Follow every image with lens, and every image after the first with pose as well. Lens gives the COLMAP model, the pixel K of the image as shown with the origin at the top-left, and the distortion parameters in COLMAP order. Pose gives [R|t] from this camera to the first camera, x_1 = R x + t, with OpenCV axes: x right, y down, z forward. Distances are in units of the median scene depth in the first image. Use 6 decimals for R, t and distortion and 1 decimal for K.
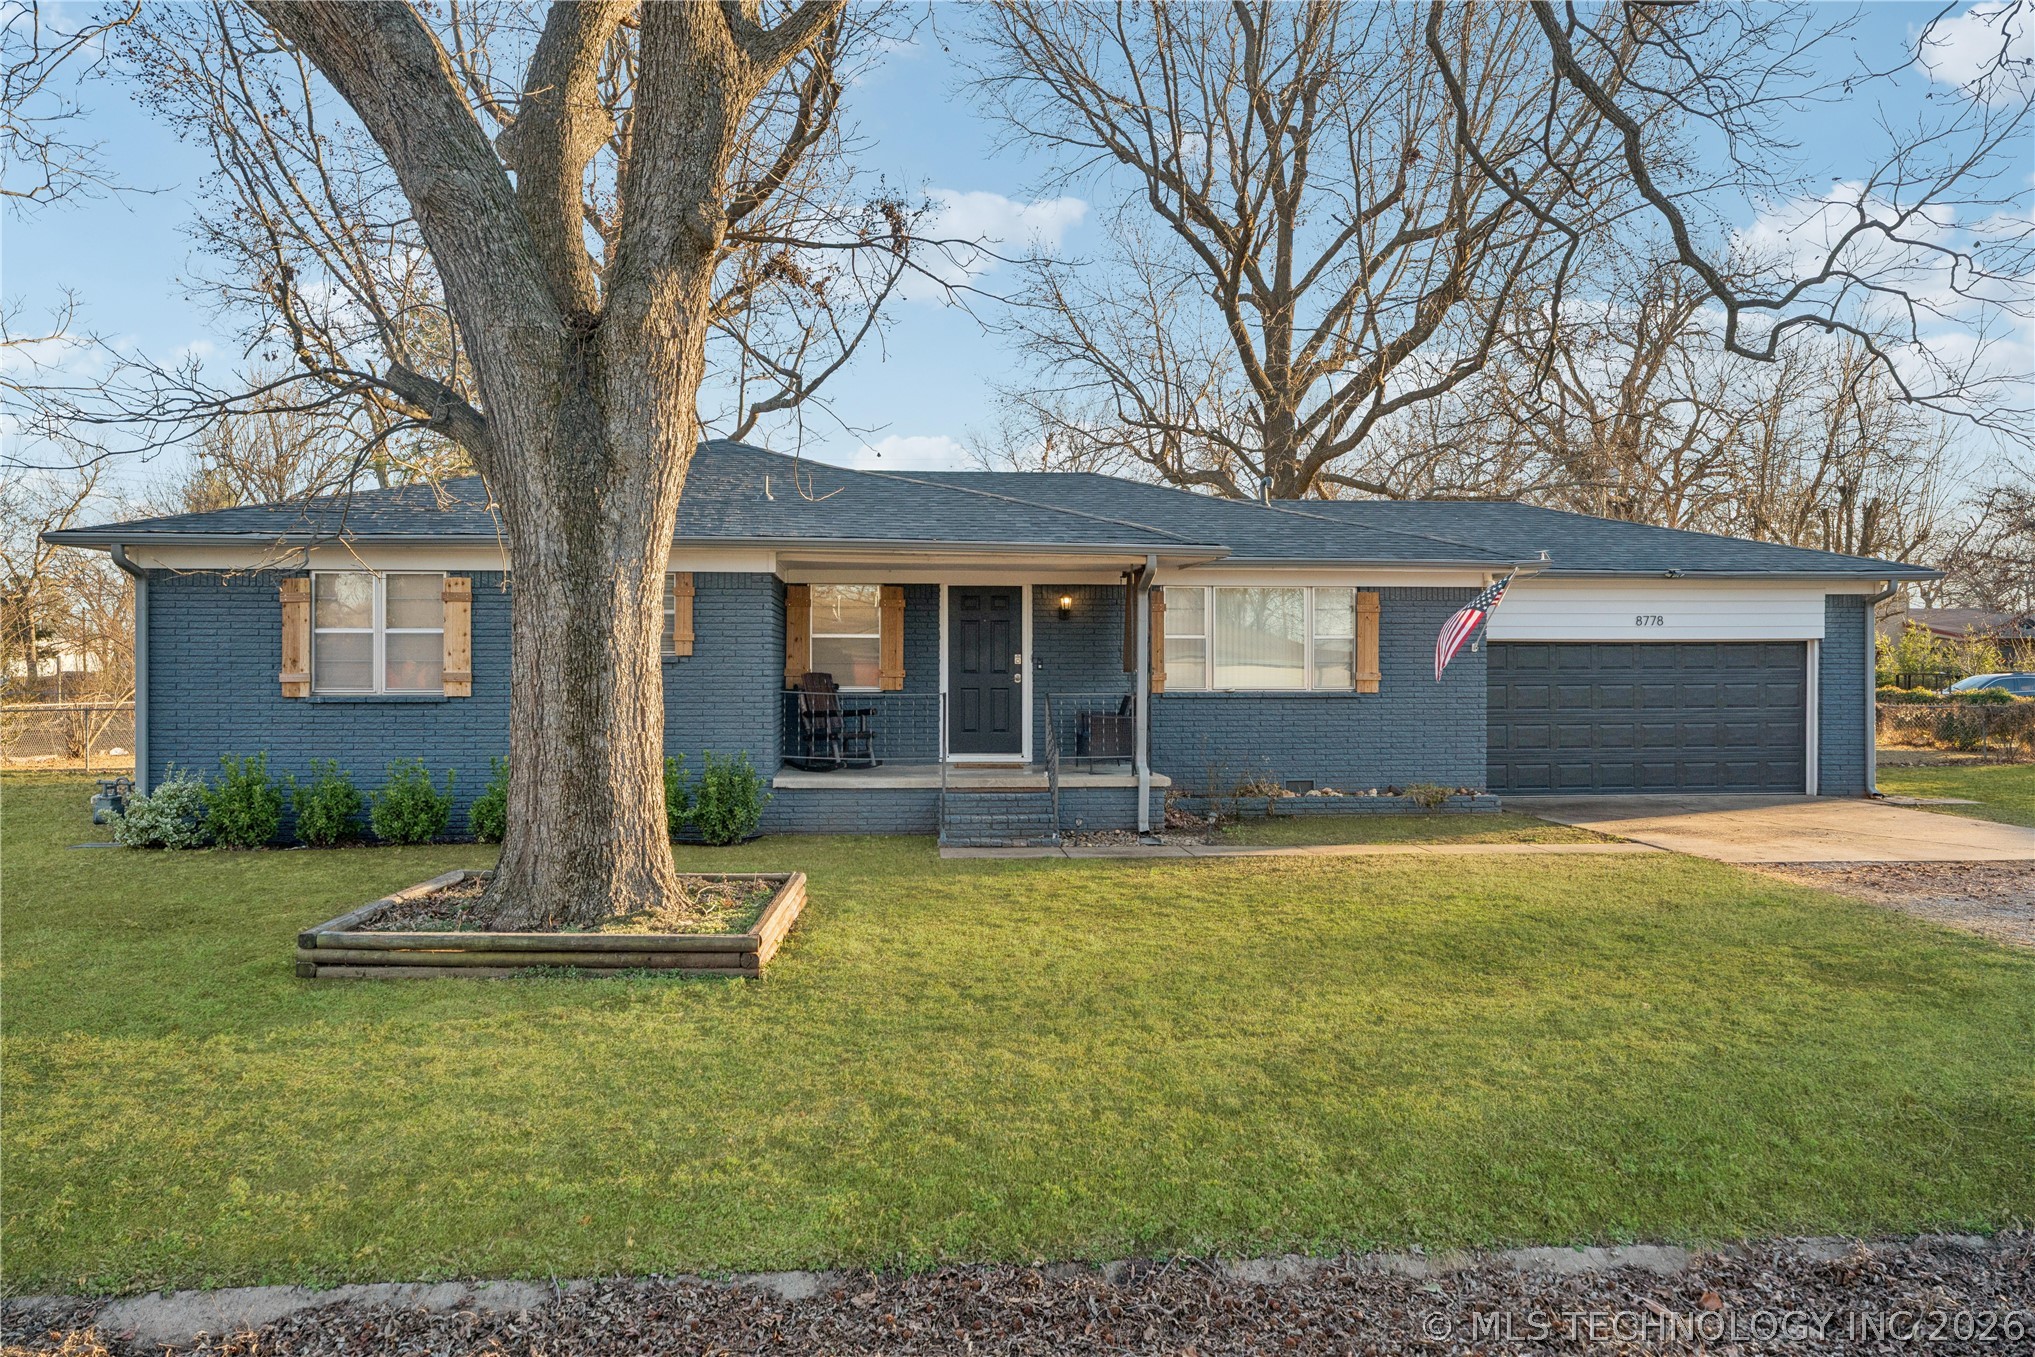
lens RADIAL K [[1362.4, 0, 1016.8], [0, 1362.4, 670.1], [0, 0, 1]] dist [-0.002978, 0.000169]
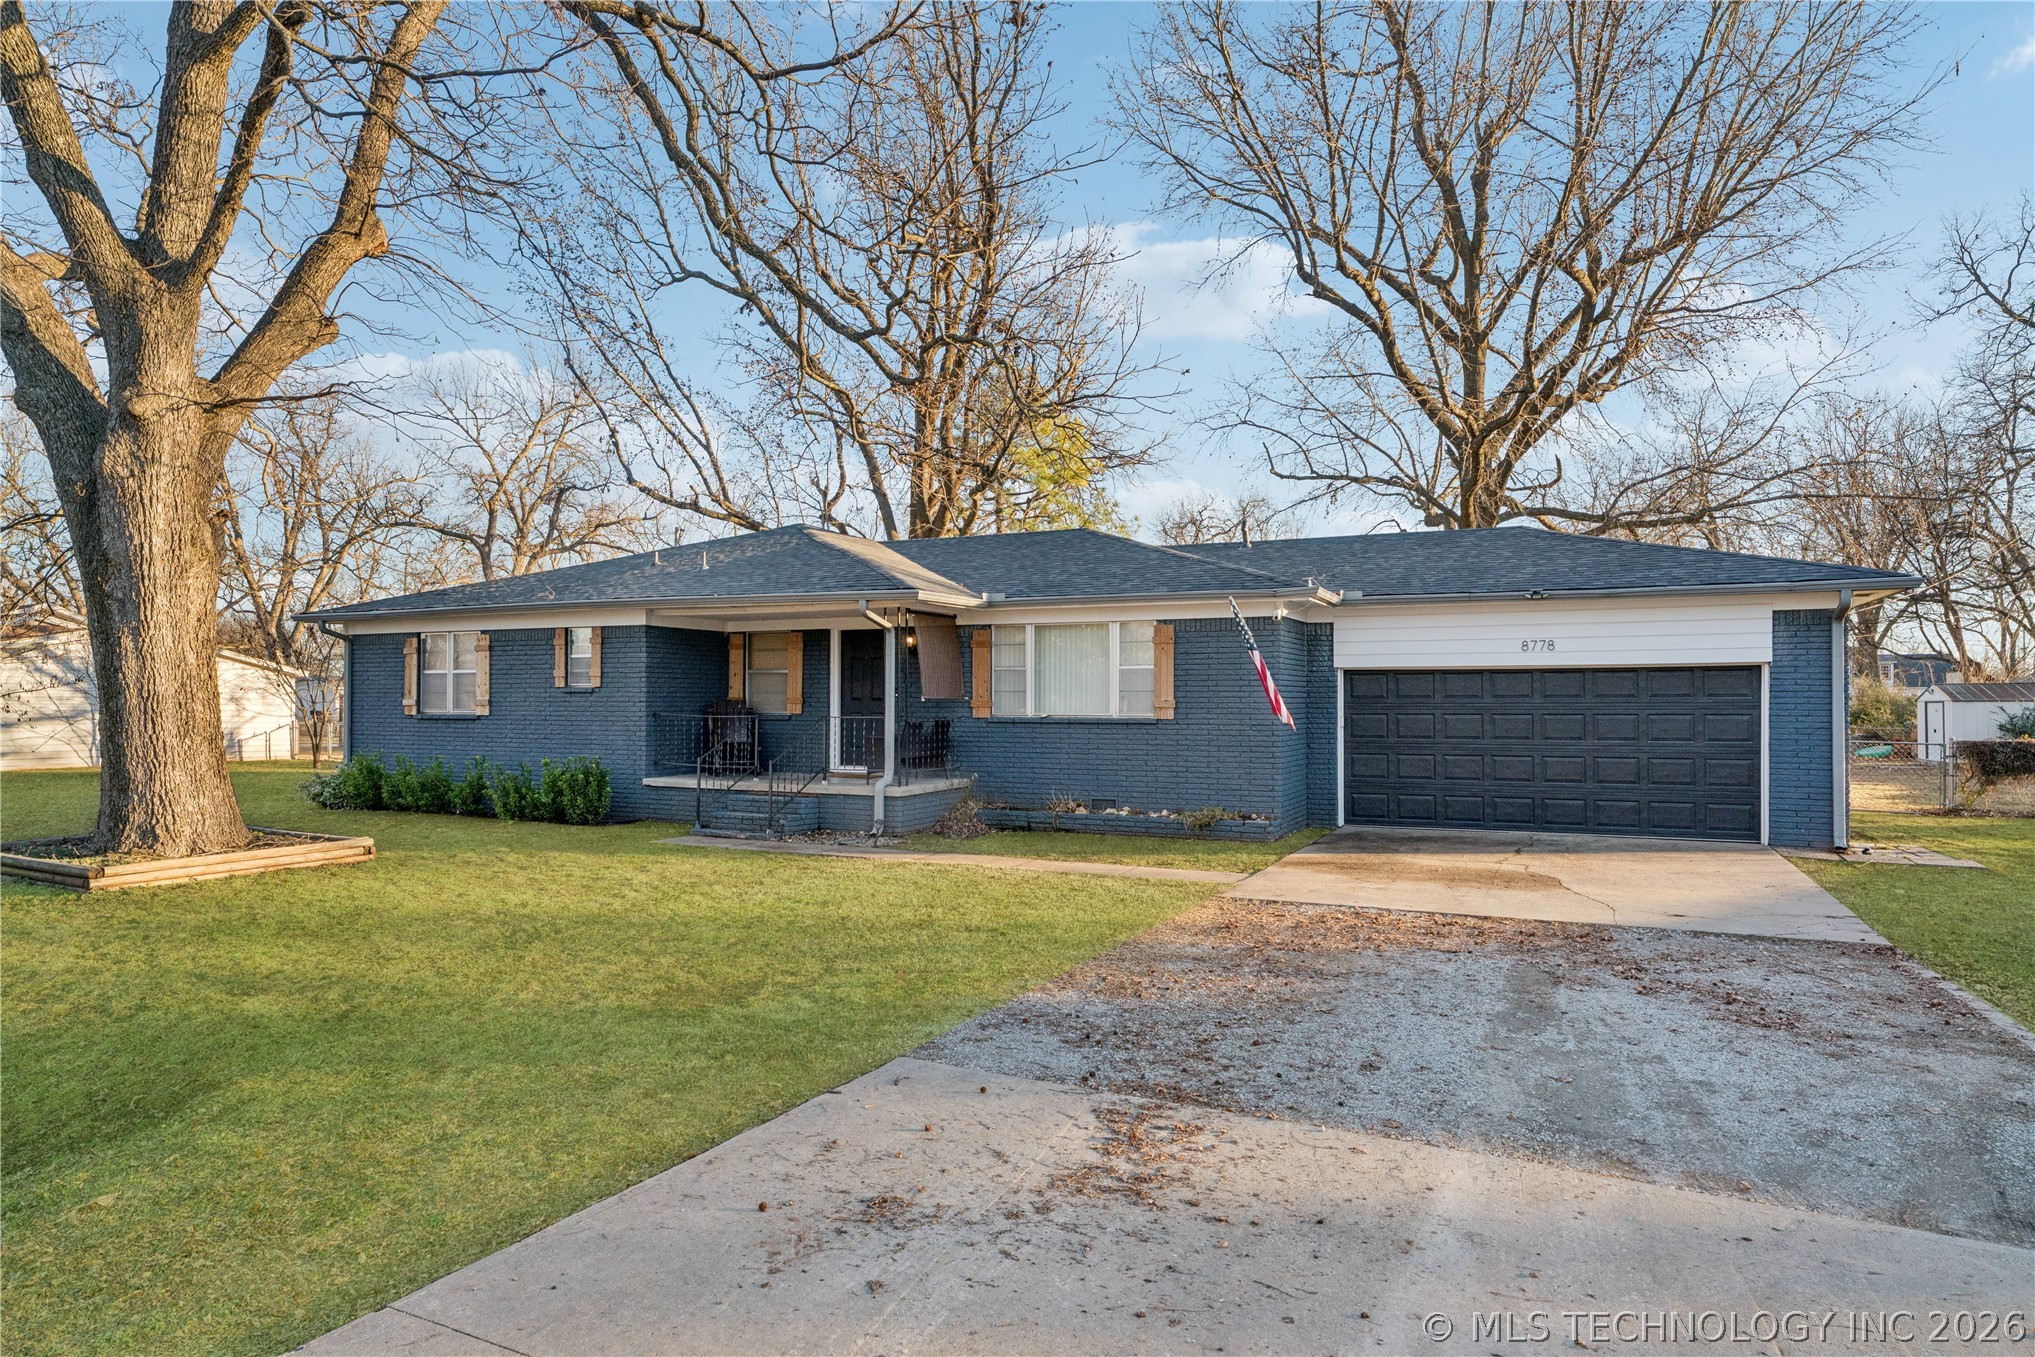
lens RADIAL K [[1121.2, 0, 1014.4], [0, 1121.2, 692.0], [0, 0, 1]] dist [-0.004619, -0.000246]
pose [[0.879894, -0.003437, -0.475158, 0.578579], [-0.001666, 0.999945, -0.010318, 0.004613], [0.475168, 0.009870, 0.879840, 0.174608]]
